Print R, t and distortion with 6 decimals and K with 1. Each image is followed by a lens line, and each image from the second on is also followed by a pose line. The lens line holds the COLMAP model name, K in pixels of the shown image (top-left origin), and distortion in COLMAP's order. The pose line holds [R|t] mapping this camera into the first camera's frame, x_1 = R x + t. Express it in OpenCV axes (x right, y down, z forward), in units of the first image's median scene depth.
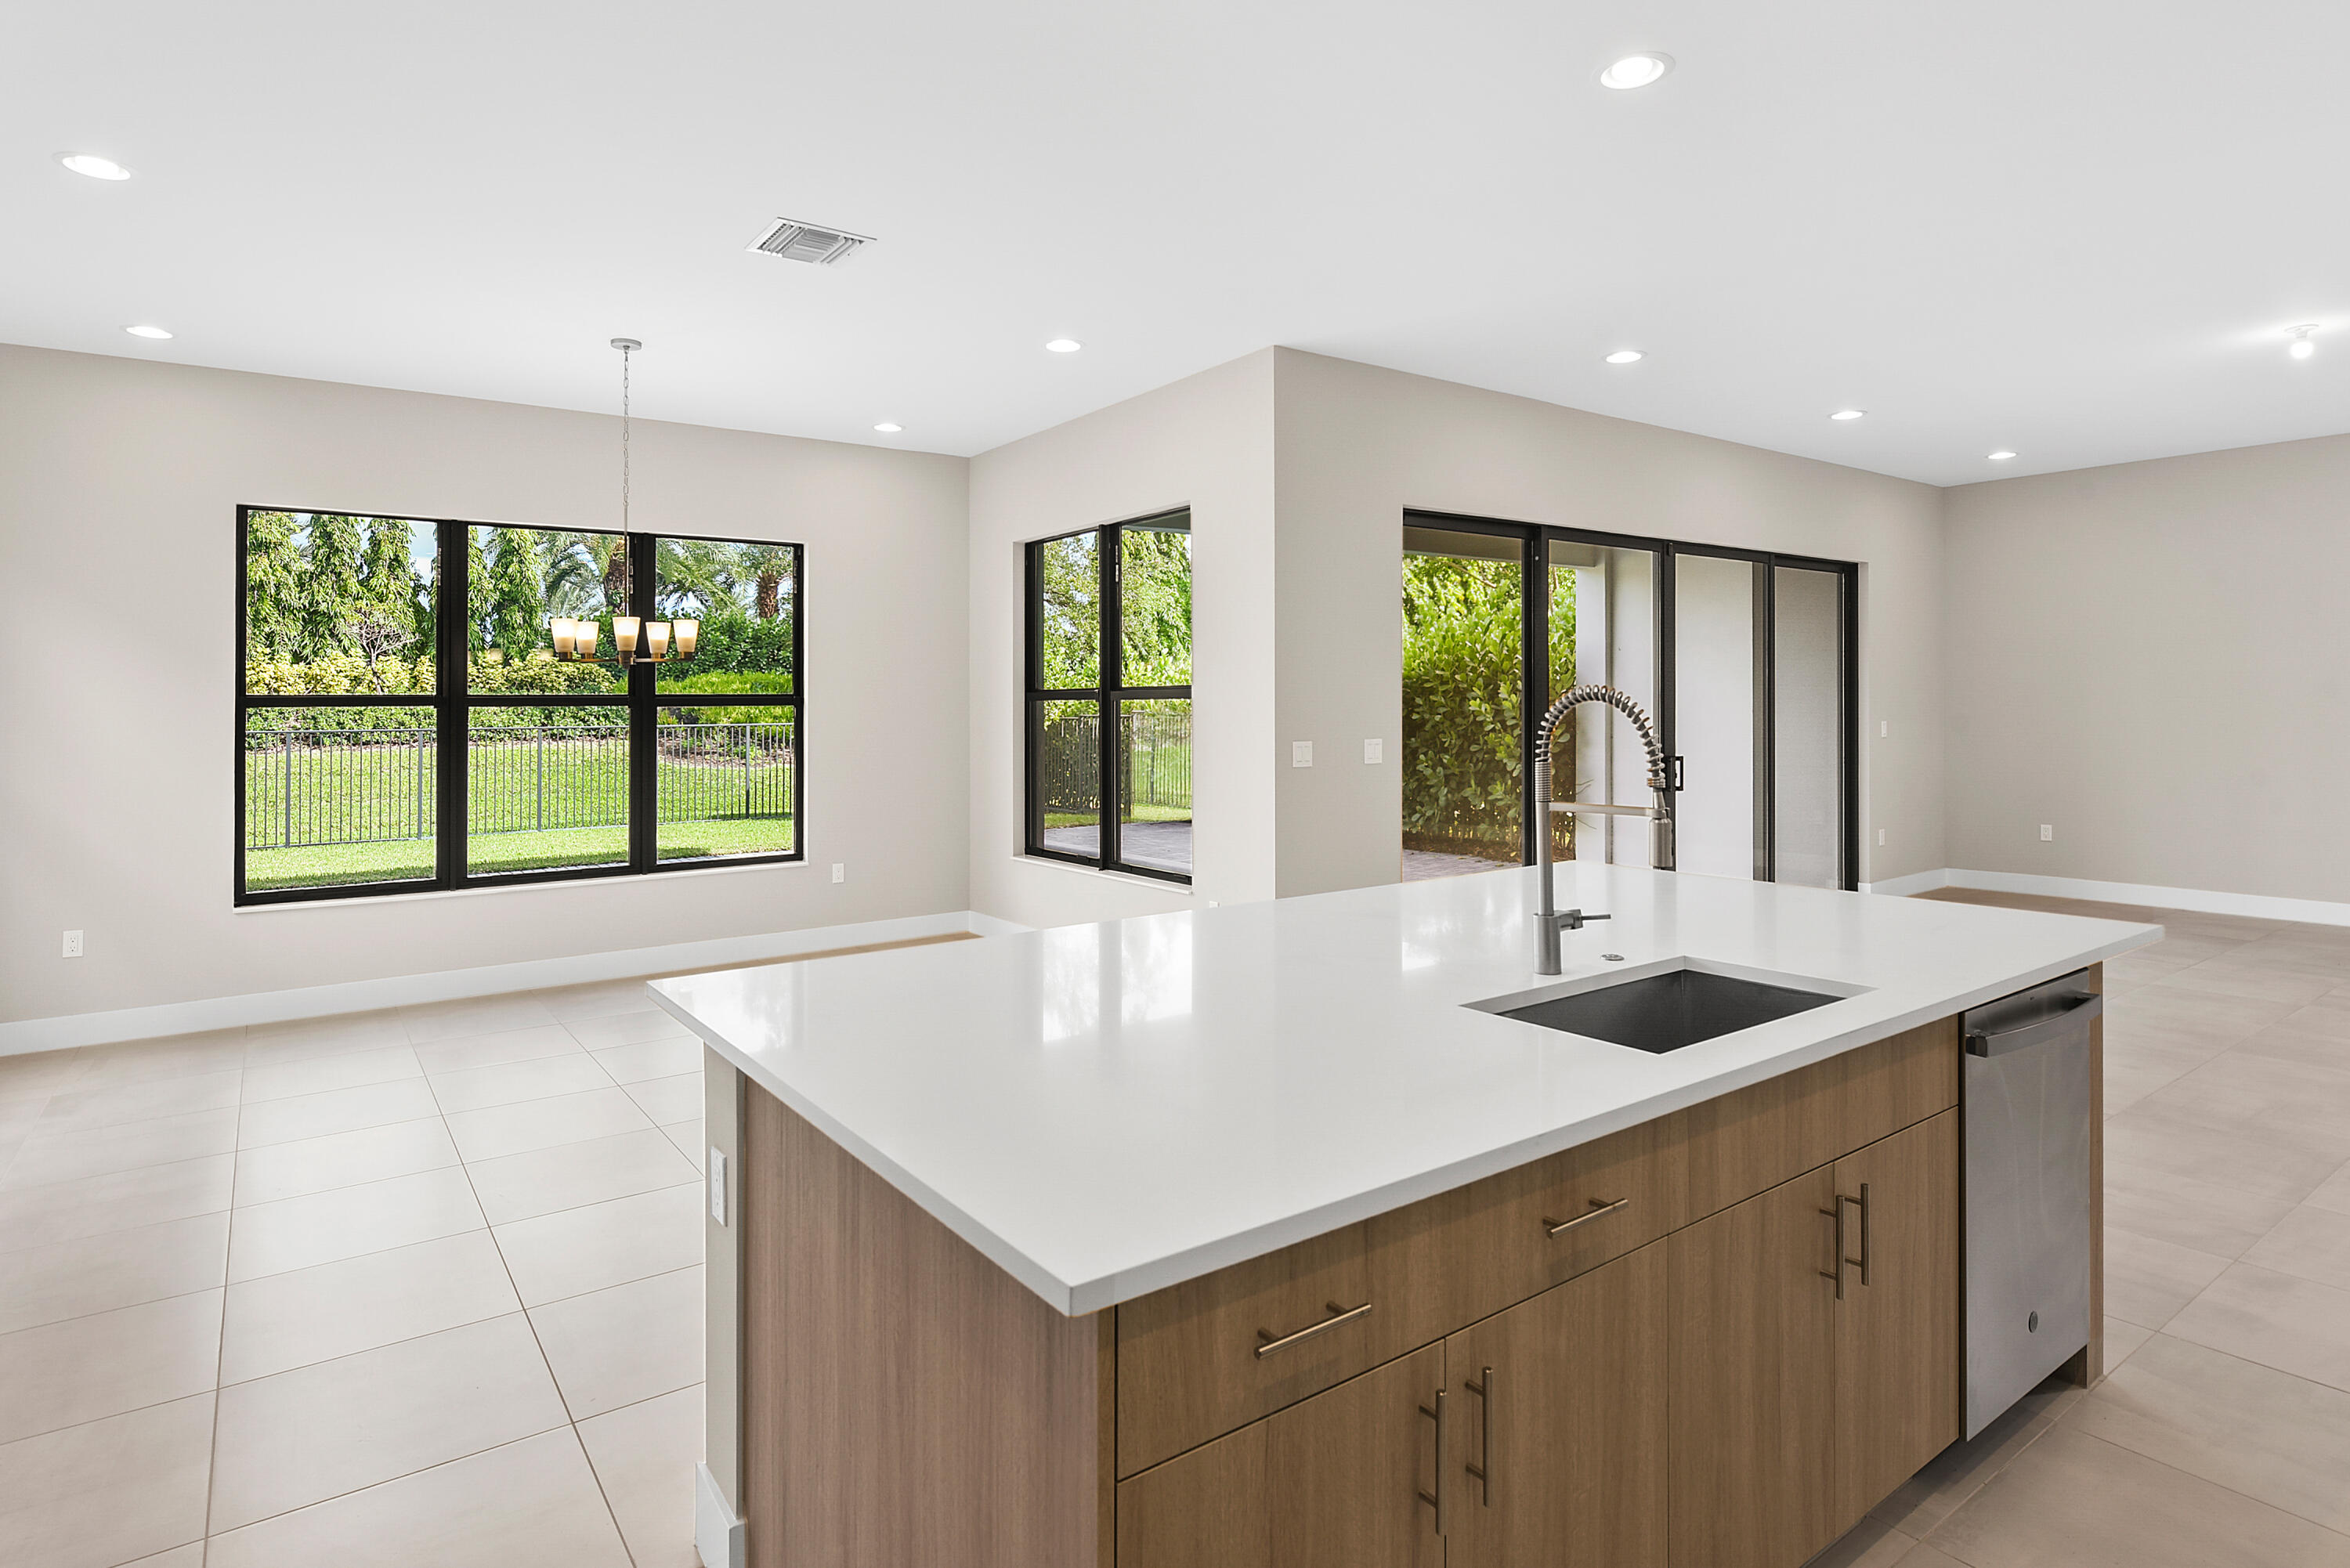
lens RADIAL K [[1381.1, 0, 1170.8], [0, 1381.1, 689.4], [0, 0, 1]] dist [-0.018433, -0.000045]
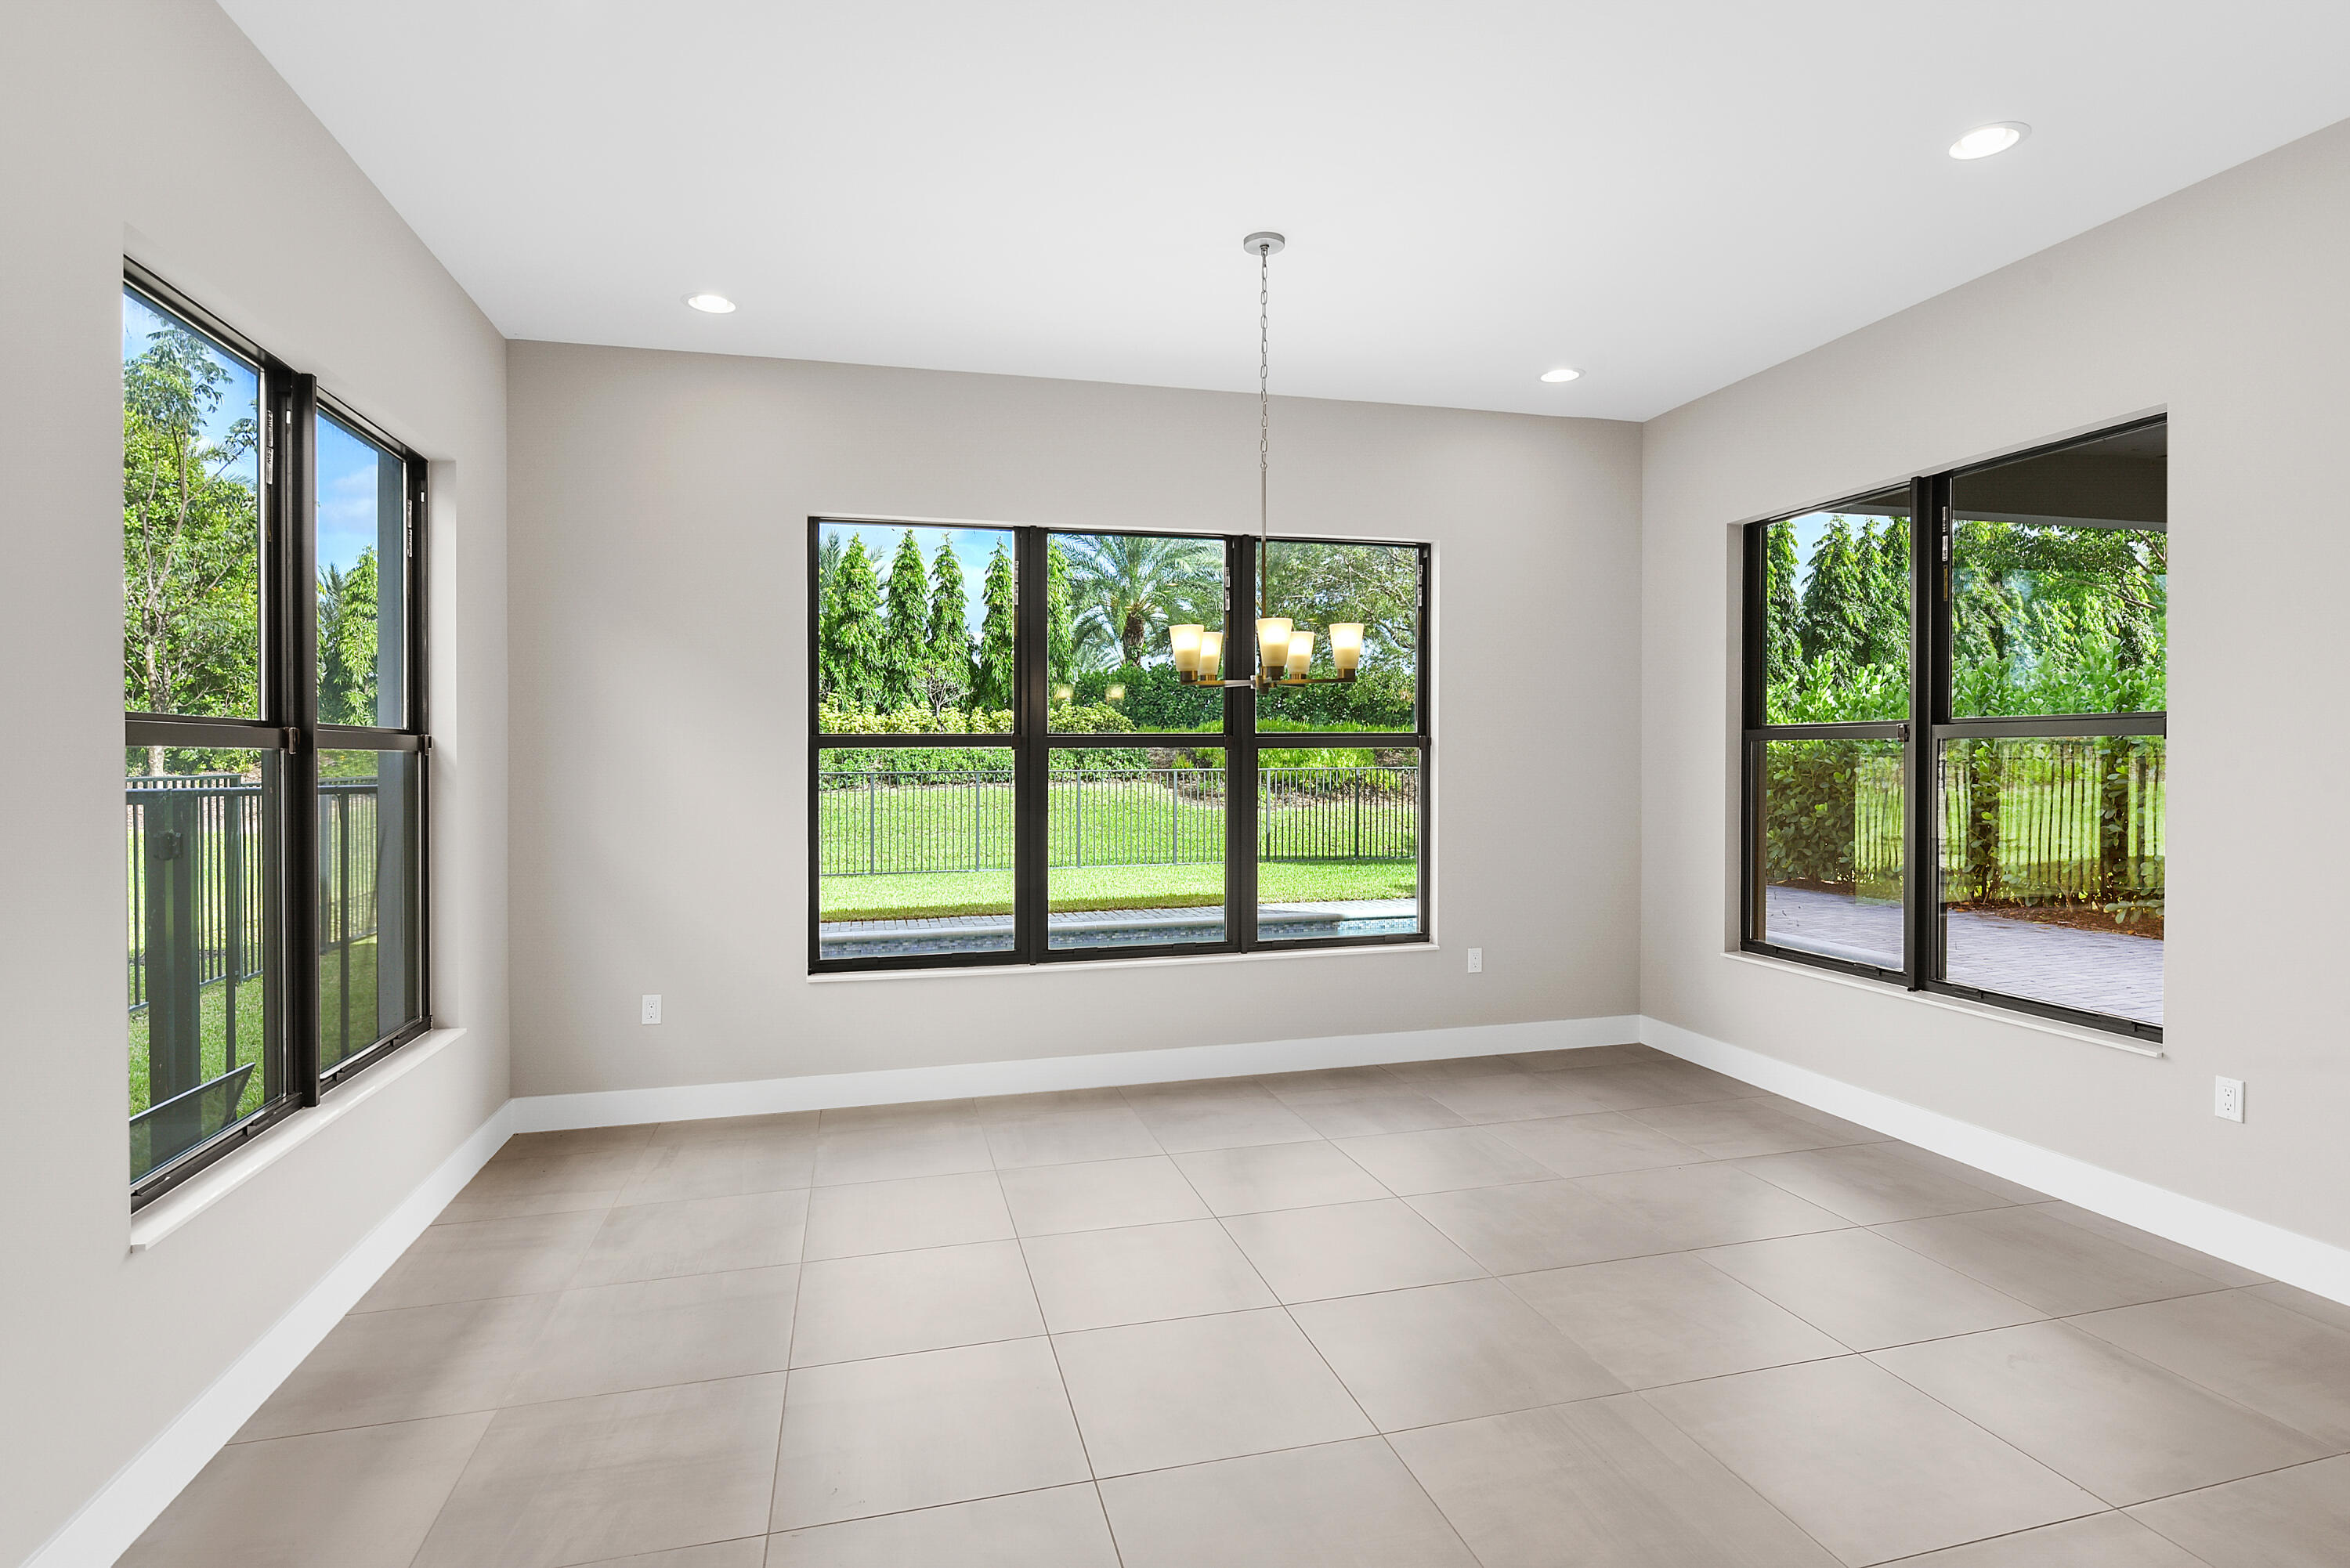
lens RADIAL K [[1214.2, 0, 1178.6], [0, 1214.2, 763.8], [0, 0, 1]] dist [-0.001318, -0.000171]
pose [[0.946664, 0.005971, -0.322168, -0.078670], [0.000807, 0.999781, 0.020903, 0.002924], [0.322222, -0.020049, 0.946452, 0.128541]]
